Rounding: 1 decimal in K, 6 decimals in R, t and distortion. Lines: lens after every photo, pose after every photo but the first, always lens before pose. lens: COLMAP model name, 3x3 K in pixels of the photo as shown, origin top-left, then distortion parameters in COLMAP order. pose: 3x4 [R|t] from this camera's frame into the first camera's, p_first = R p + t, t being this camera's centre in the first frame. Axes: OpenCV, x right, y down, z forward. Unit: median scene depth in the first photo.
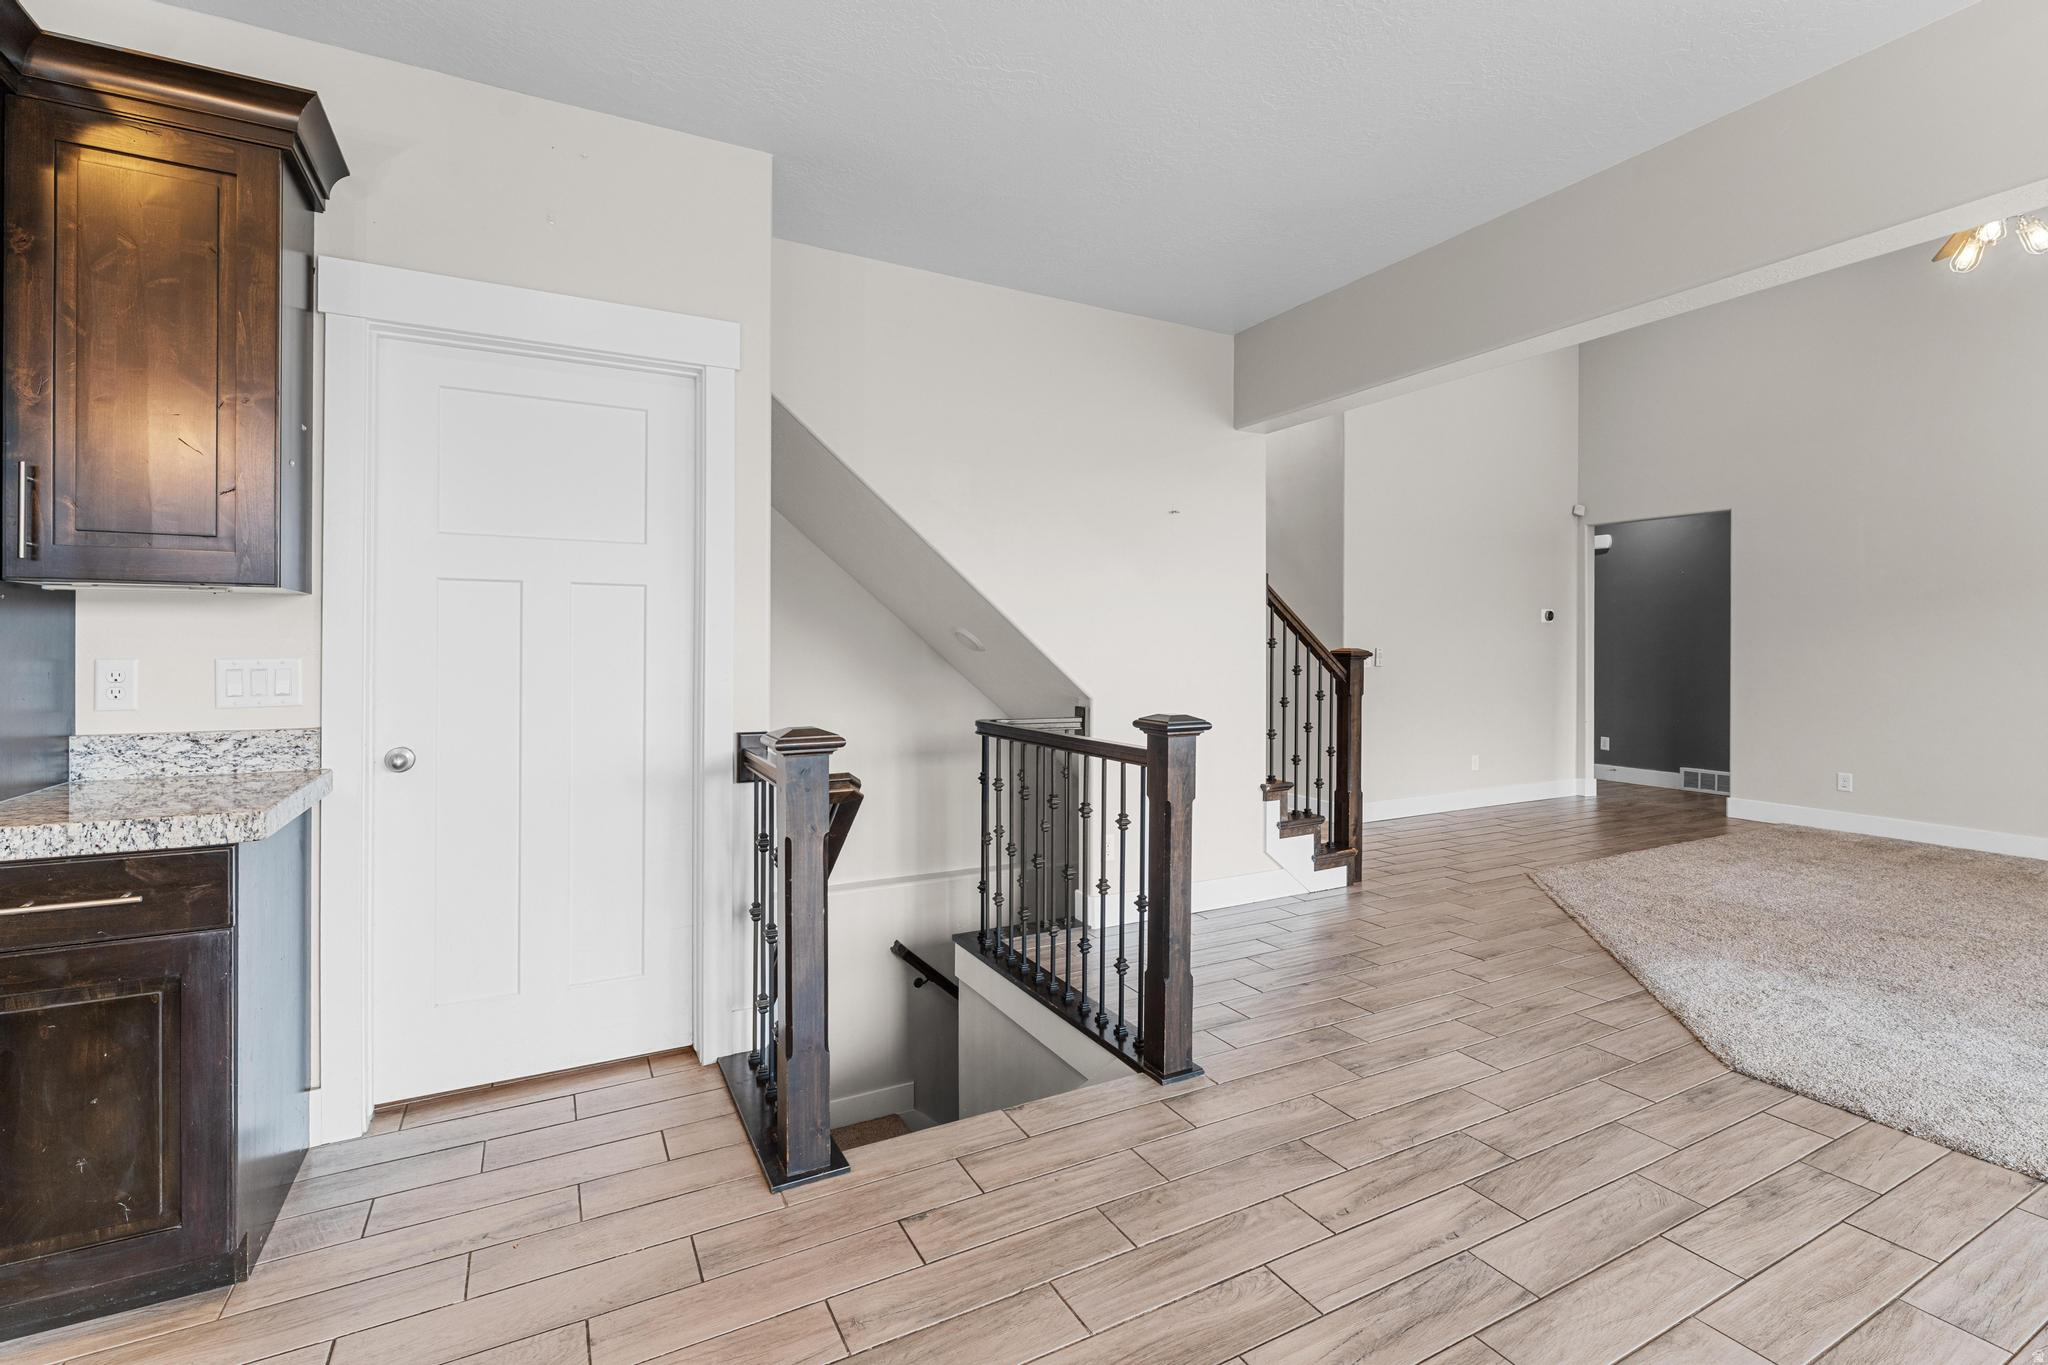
lens RADIAL K [[912.0, 0, 1000.6], [0, 912.0, 654.4], [0, 0, 1]] dist [-0.003274, 0.000973]
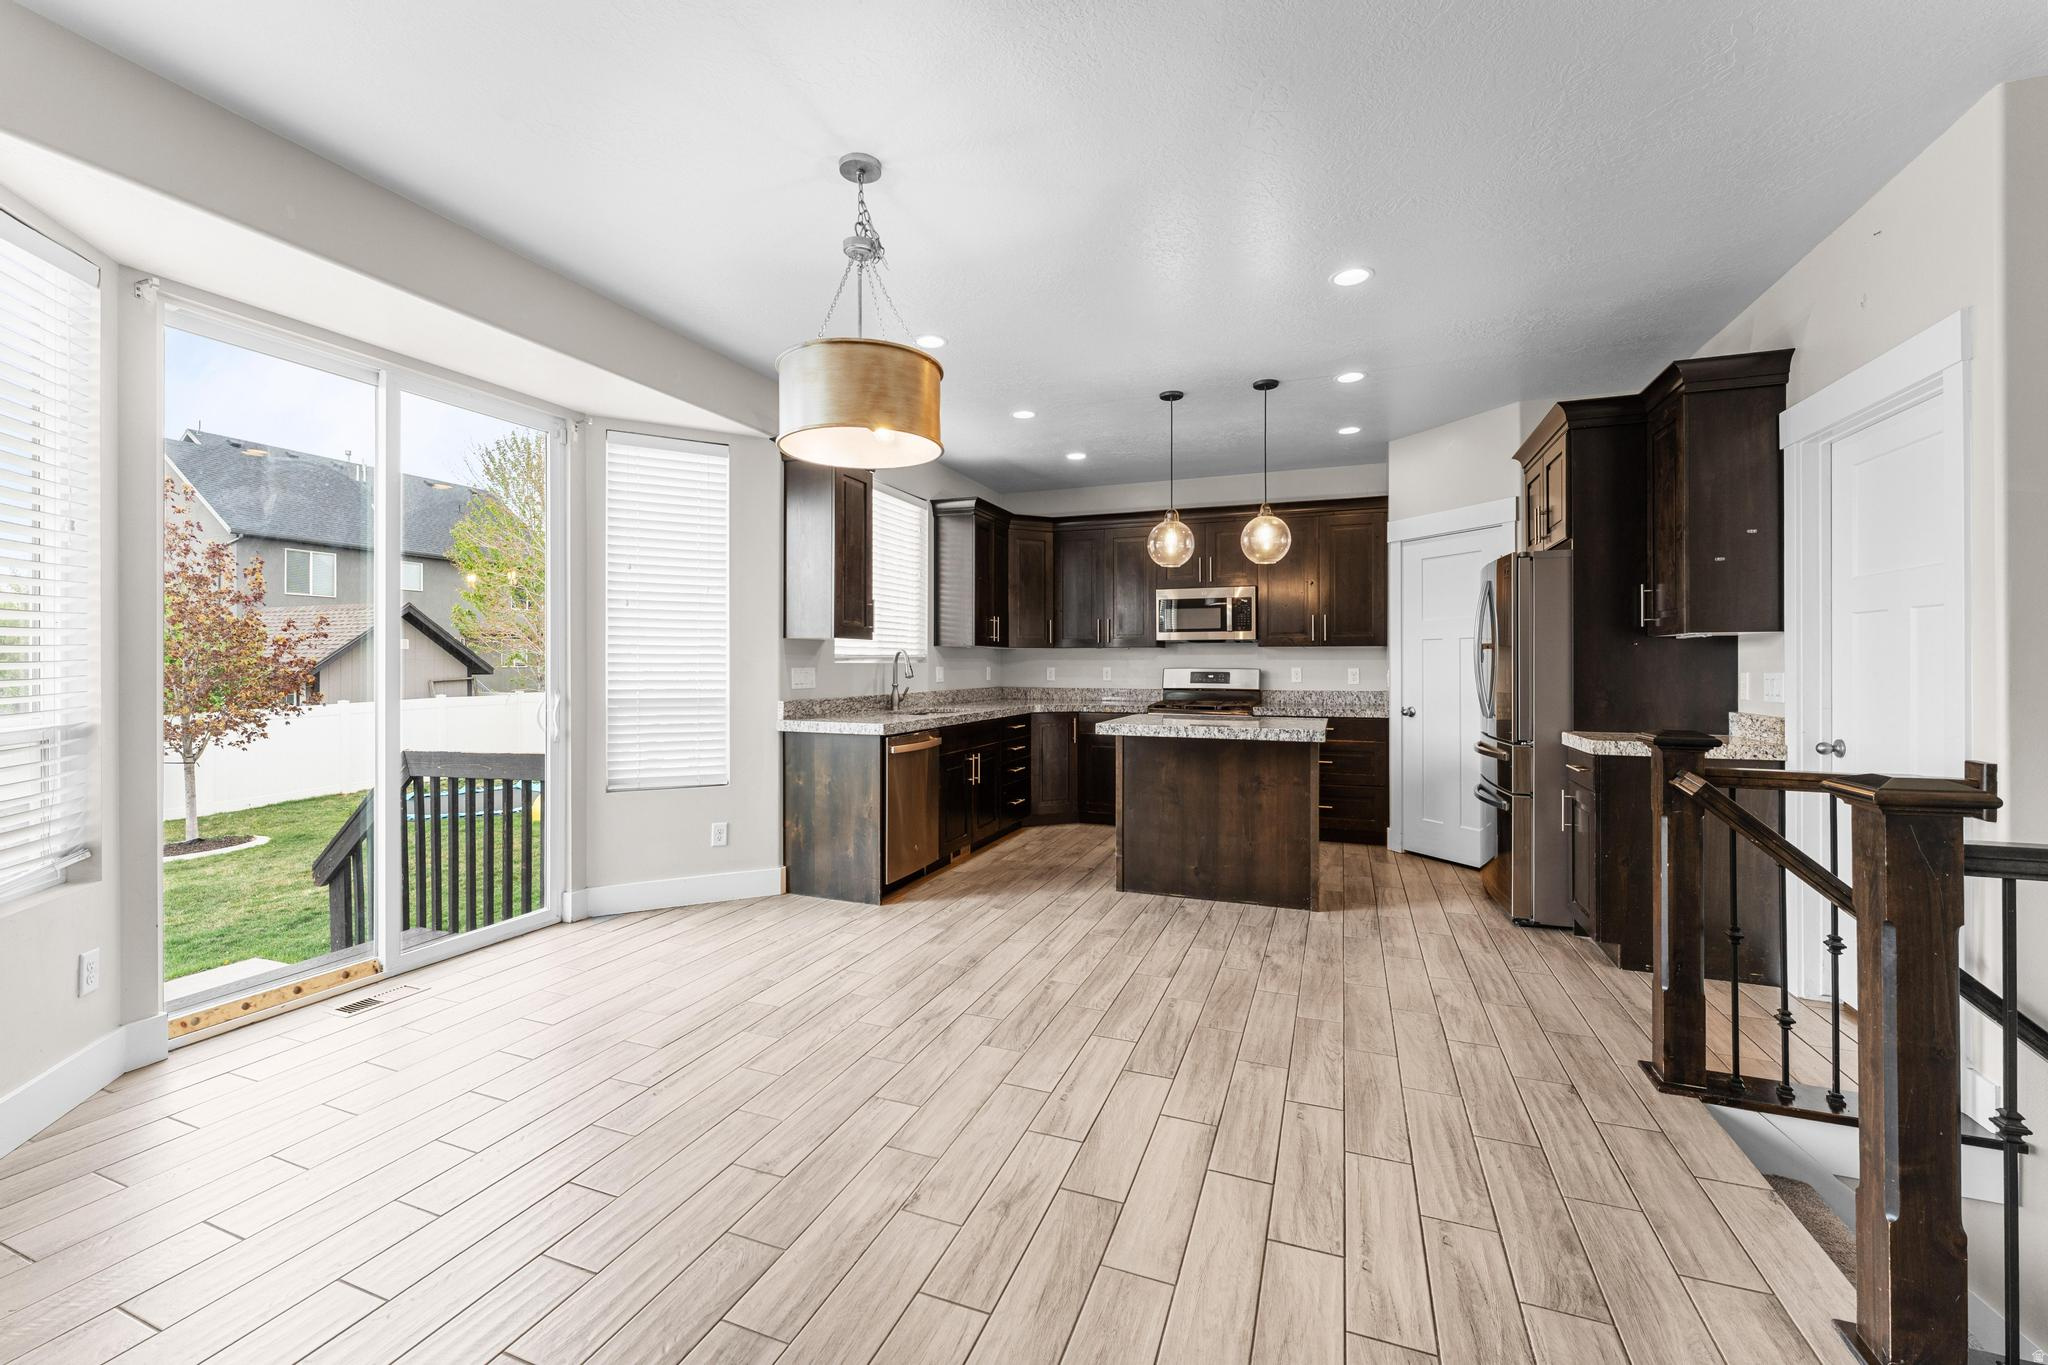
lens RADIAL K [[835.2, 0, 1011.4], [0, 835.2, 661.8], [0, 0, 1]] dist [-0.004354, 0.001133]
pose [[-0.757427, -0.006597, -0.652886, 0.943737], [-0.010421, 0.999944, 0.001986, -0.003018], [0.652836, 0.008307, -0.757454, 0.980013]]
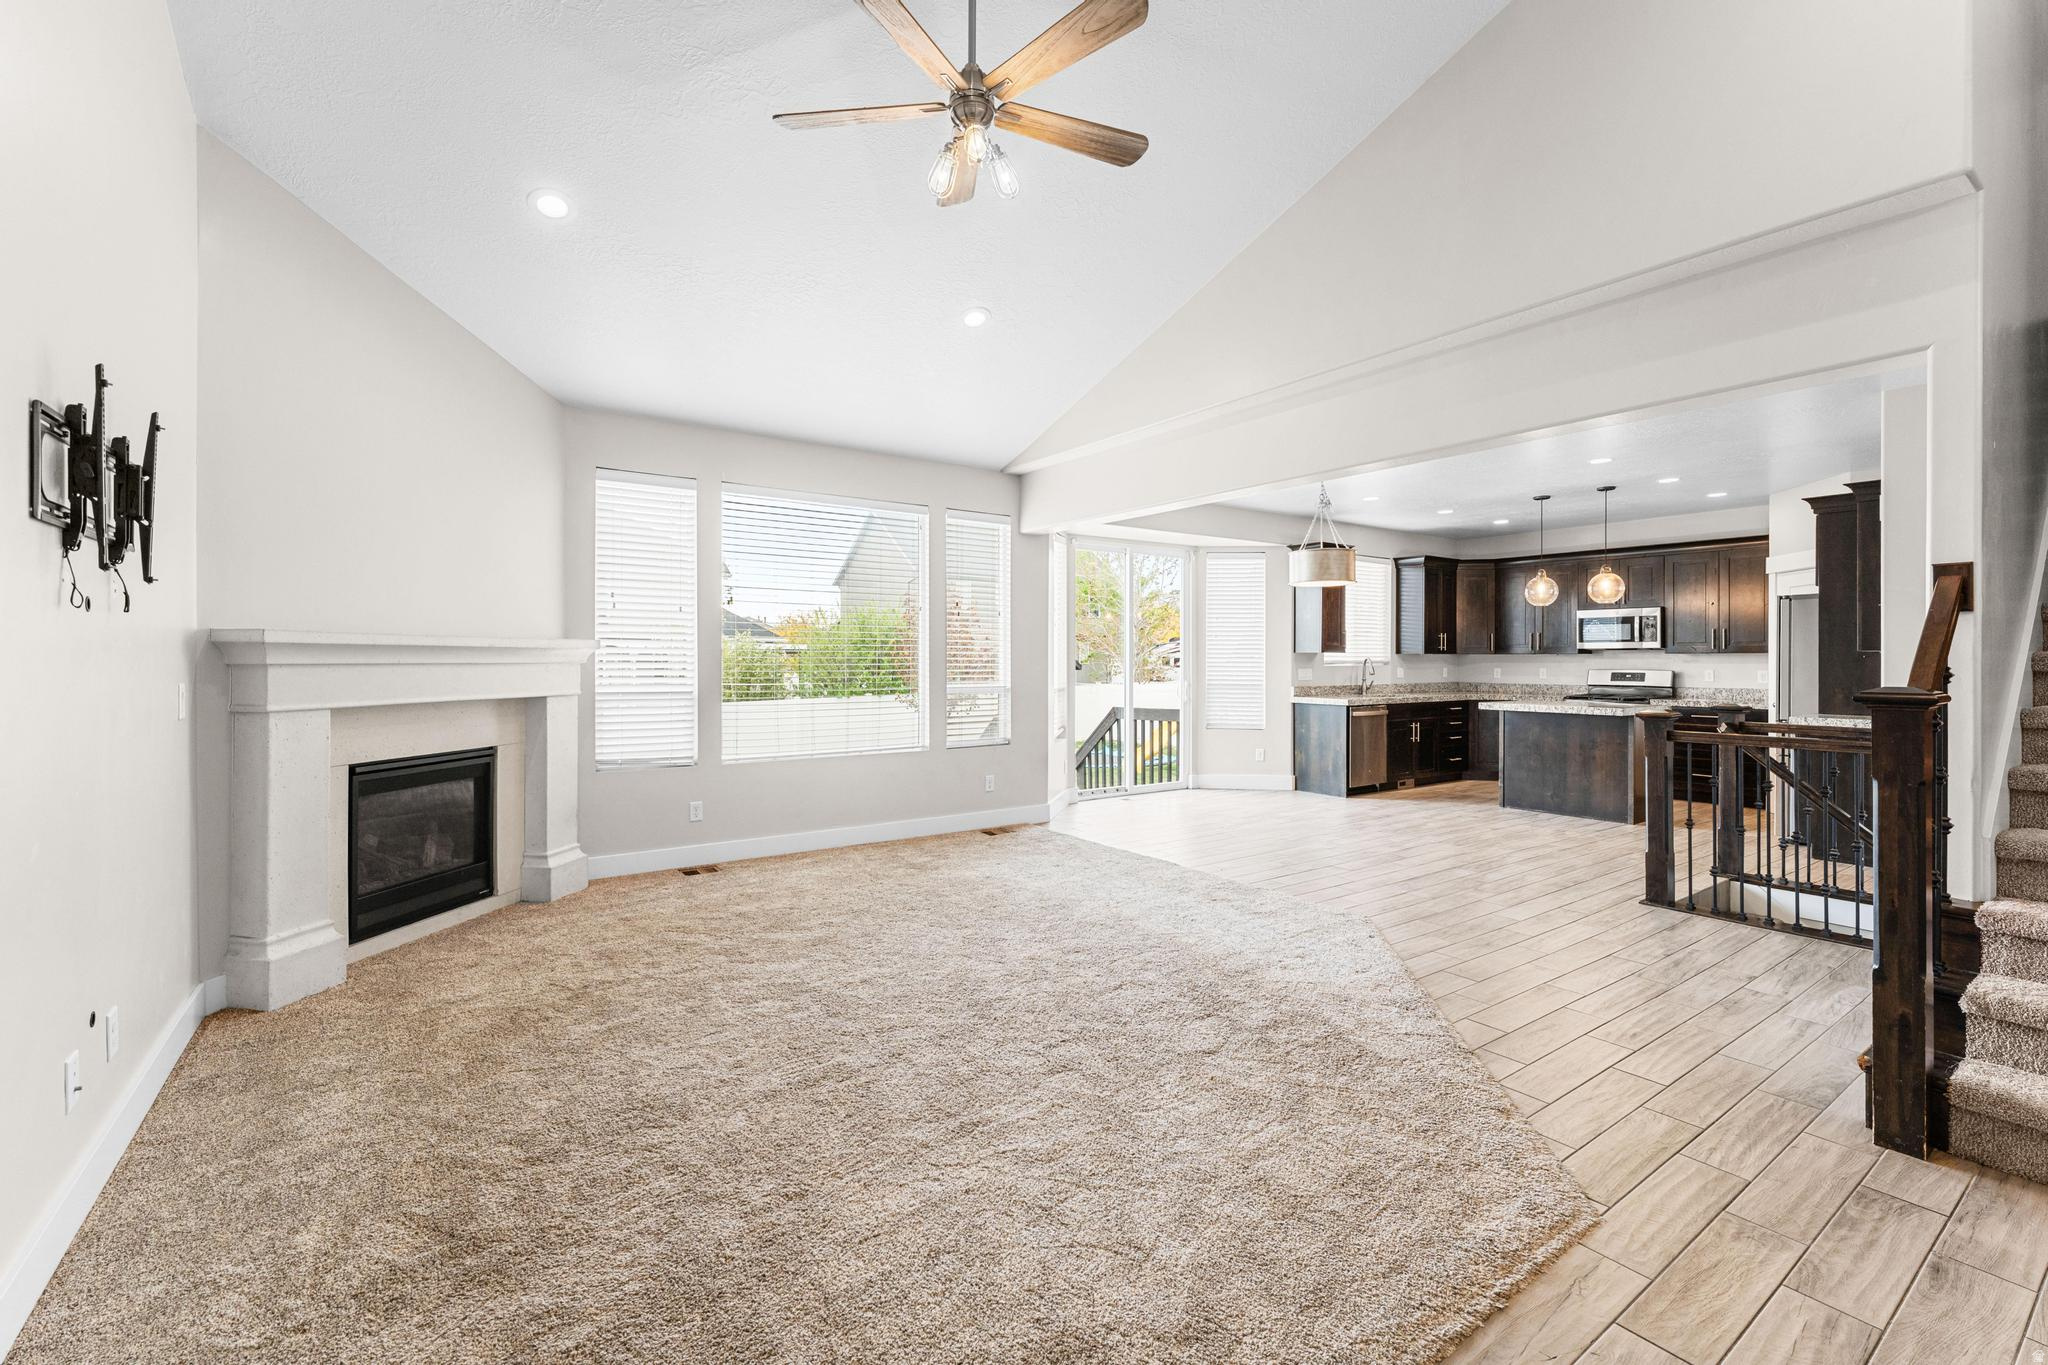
lens RADIAL K [[851.3, 0, 1026.7], [0, 851.3, 666.4], [0, 0, 1]] dist [-0.002996, 0.000922]
pose [[-0.991435, -0.003488, -0.130556, 1.580806], [-0.005542, 0.999866, 0.015374, -0.033919], [0.130485, 0.015966, -0.991322, 2.389706]]
